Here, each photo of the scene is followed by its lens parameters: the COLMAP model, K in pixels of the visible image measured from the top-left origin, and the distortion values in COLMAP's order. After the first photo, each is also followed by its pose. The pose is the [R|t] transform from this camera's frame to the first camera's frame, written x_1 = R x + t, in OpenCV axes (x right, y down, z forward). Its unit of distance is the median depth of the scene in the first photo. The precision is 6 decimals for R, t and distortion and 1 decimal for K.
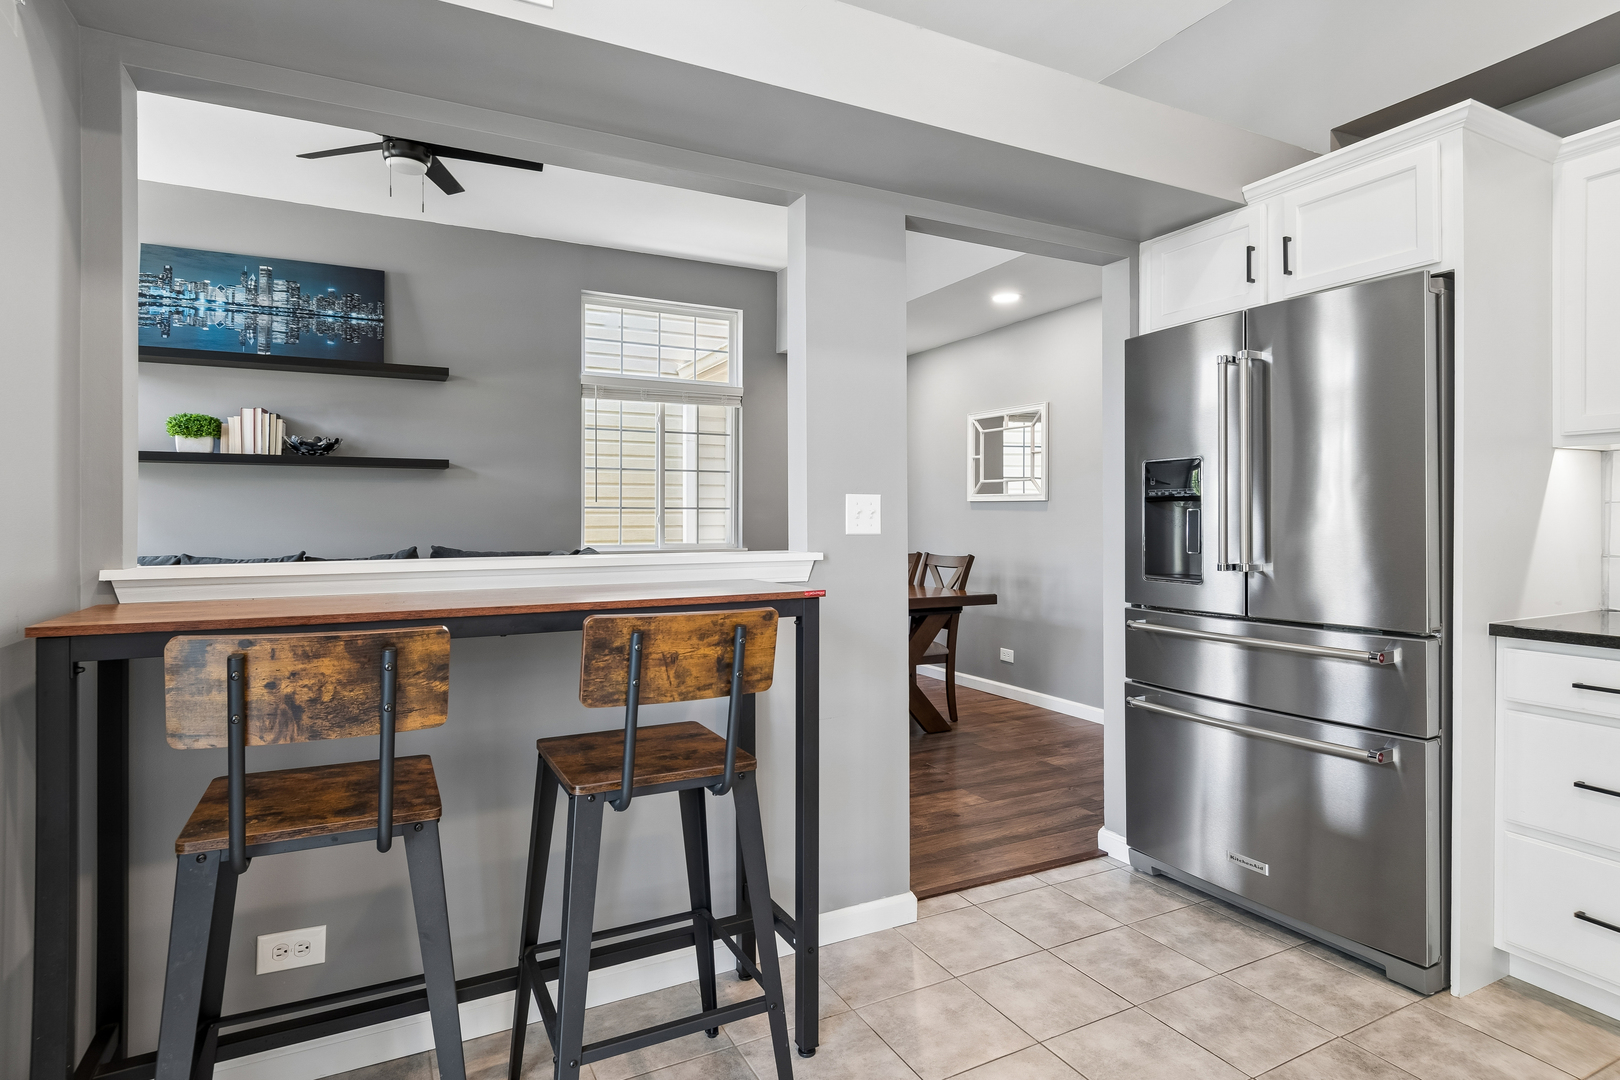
lens RADIAL K [[852.3, 0, 812.4], [0, 852.3, 517.8], [0, 0, 1]] dist [-0.002559, -0.000893]
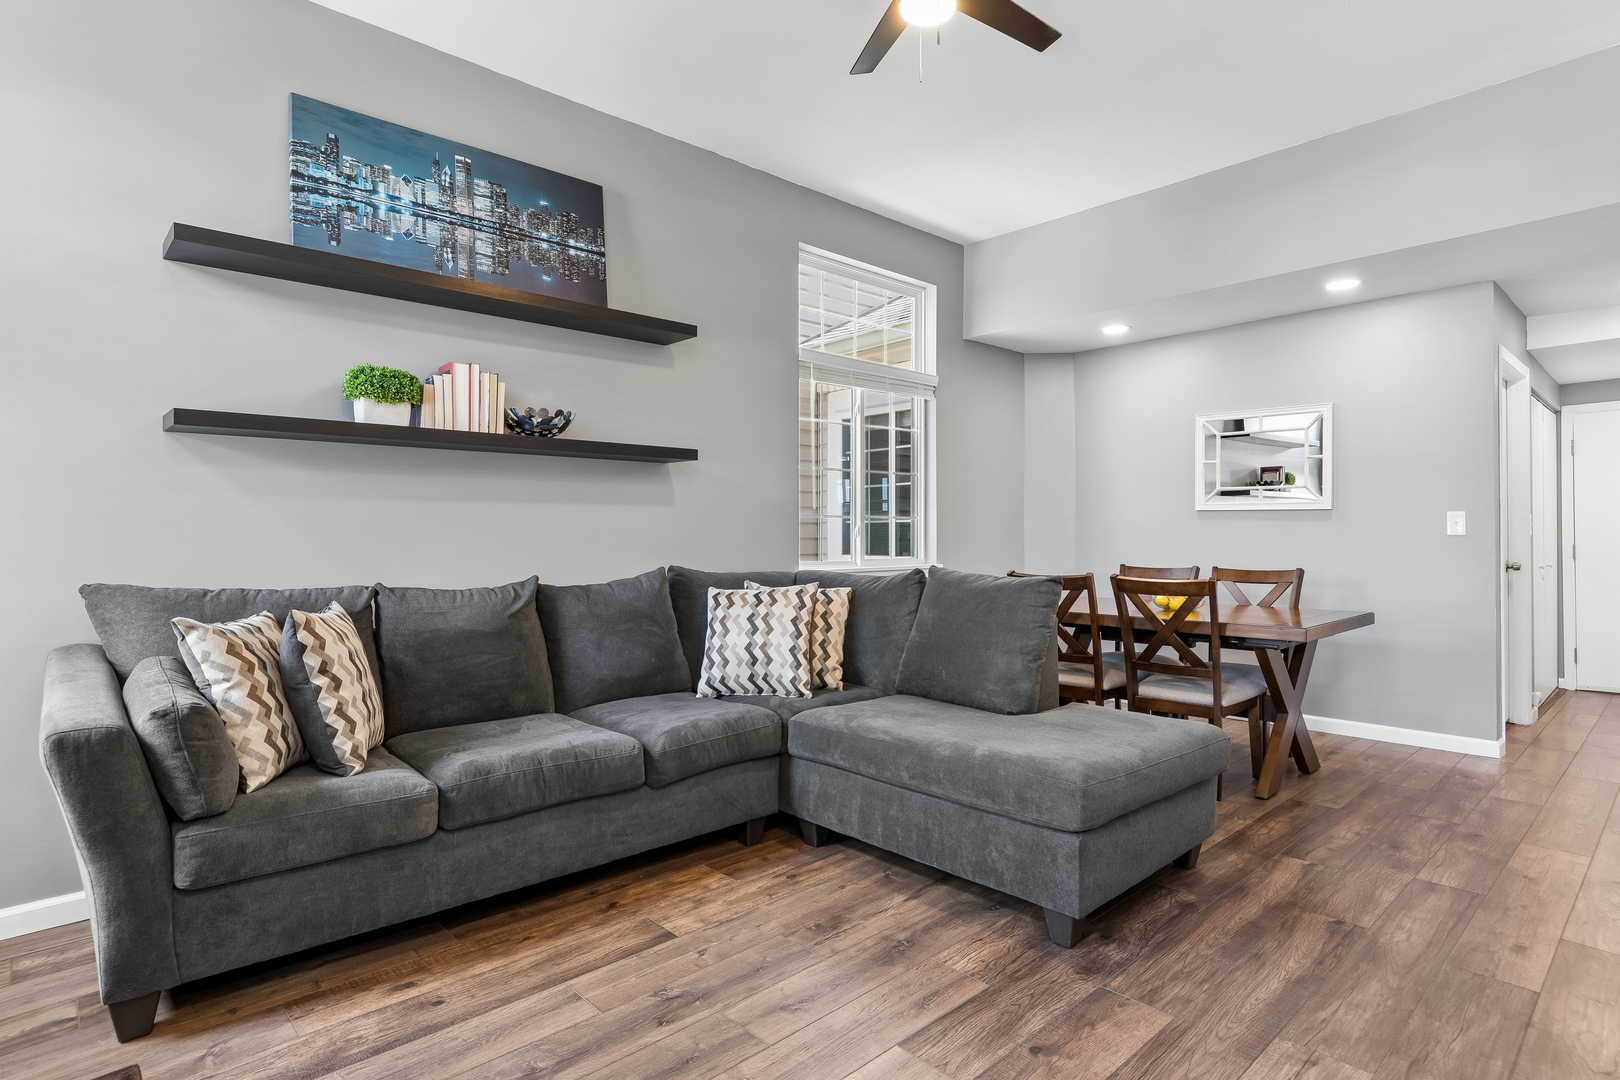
lens RADIAL K [[841.1, 0, 825.3], [0, 841.1, 530.8], [0, 0, 1]] dist [0.003909, 0.000300]
pose [[0.964668, 0.000030, 0.263468, -0.551142], [-0.000966, 0.999994, 0.003426, 0.000816], [-0.263467, -0.003559, 0.964662, 0.278721]]
